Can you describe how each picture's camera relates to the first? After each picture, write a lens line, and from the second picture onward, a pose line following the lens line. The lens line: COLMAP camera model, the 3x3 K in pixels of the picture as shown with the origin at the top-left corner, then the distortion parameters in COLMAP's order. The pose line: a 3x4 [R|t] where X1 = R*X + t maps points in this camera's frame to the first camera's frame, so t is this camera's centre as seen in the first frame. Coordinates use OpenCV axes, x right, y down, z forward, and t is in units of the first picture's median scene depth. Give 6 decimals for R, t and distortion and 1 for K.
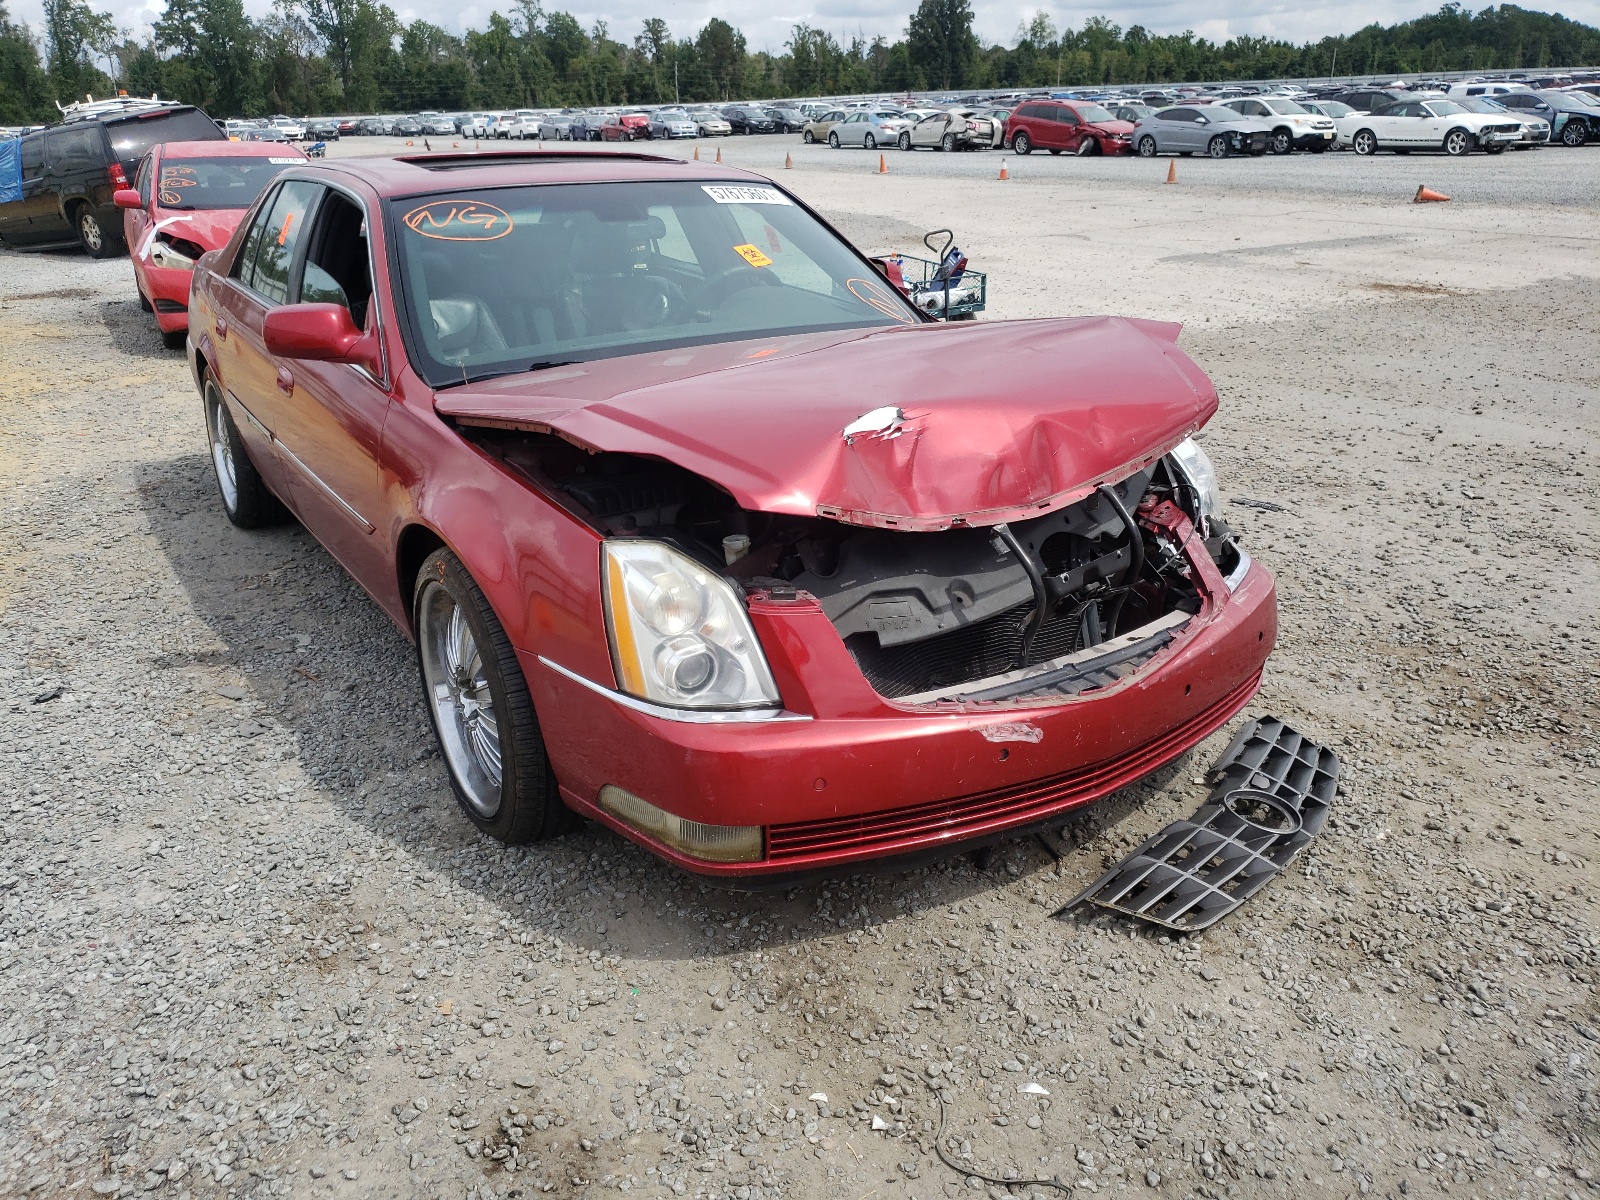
lens RADIAL K [[1228.4, 0, 799.7], [0, 1228.4, 577.1], [0, 0, 1]] dist [-0.008747, 0.036796]
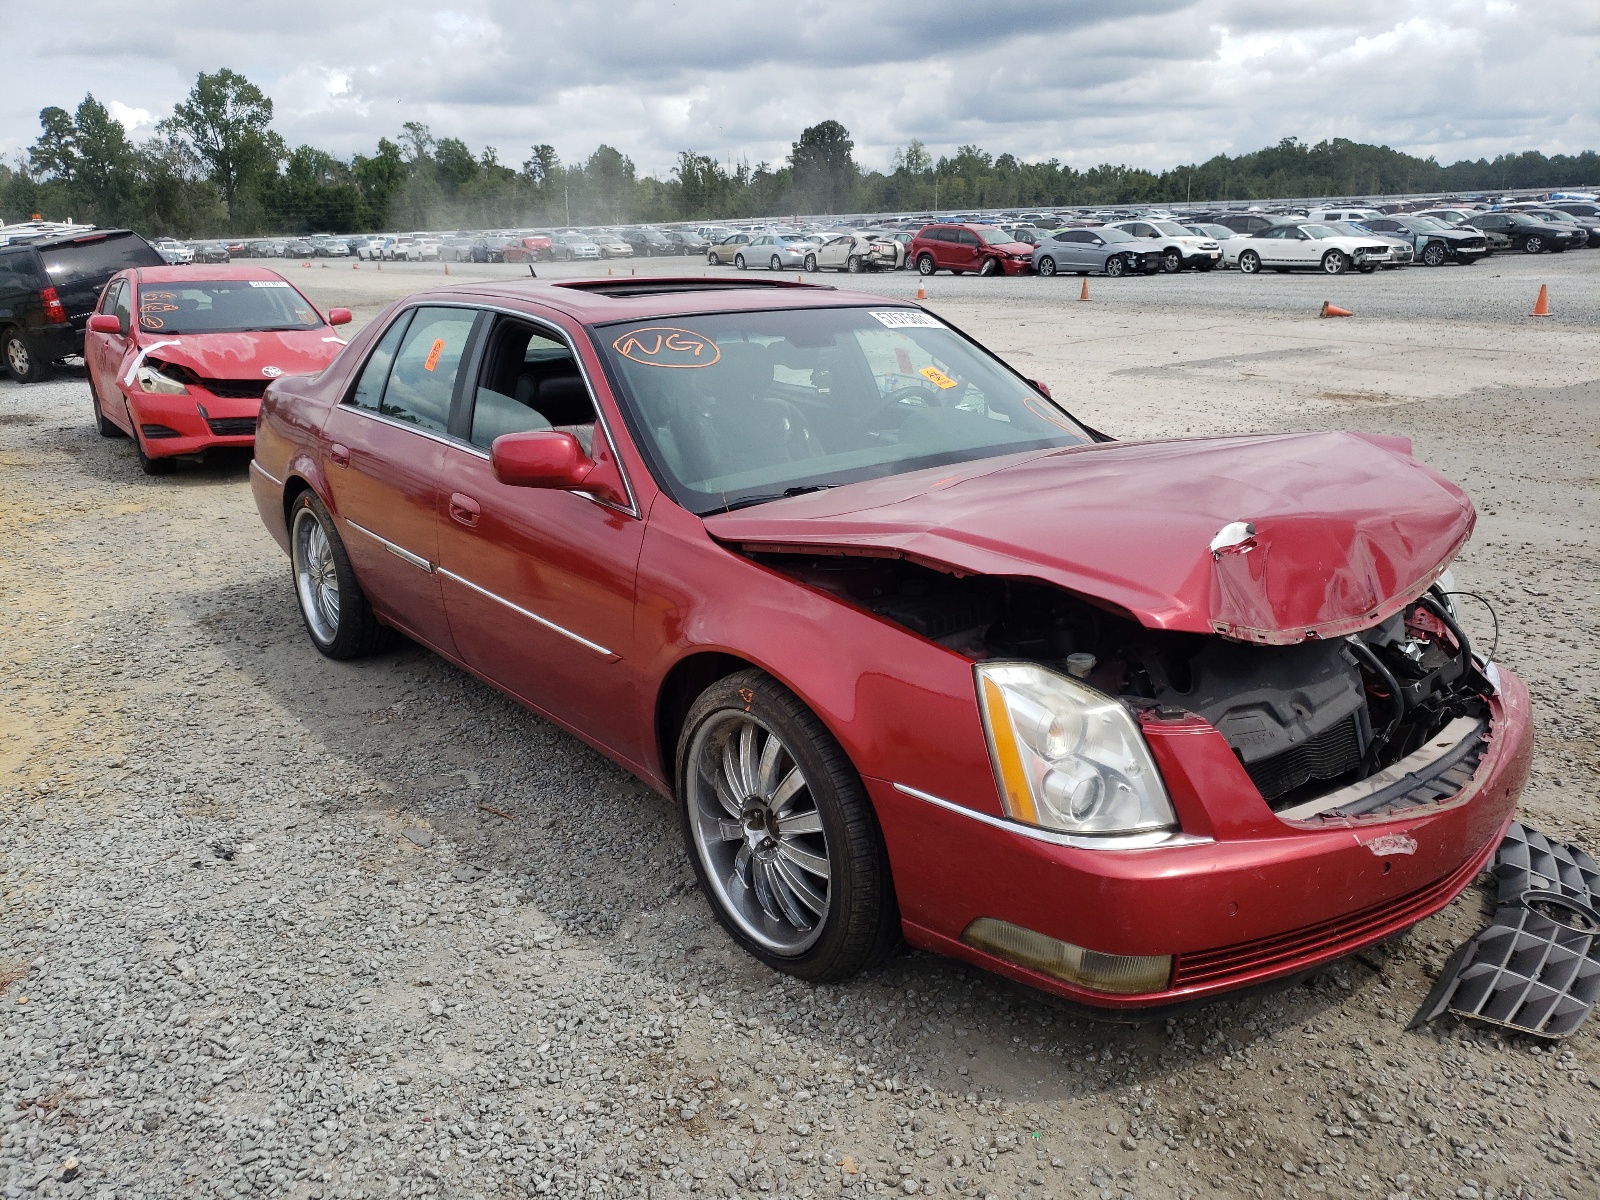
lens RADIAL K [[1218.3, 0, 800.0], [0, 1218.3, 600.0], [0, 0, 1]] dist [0.013281, -0.000977]
pose [[0.996061, -0.026623, 0.084576, -0.183177], [0.032548, 0.997054, -0.069457, -0.008831], [-0.082478, 0.071937, 0.993993, 0.017960]]
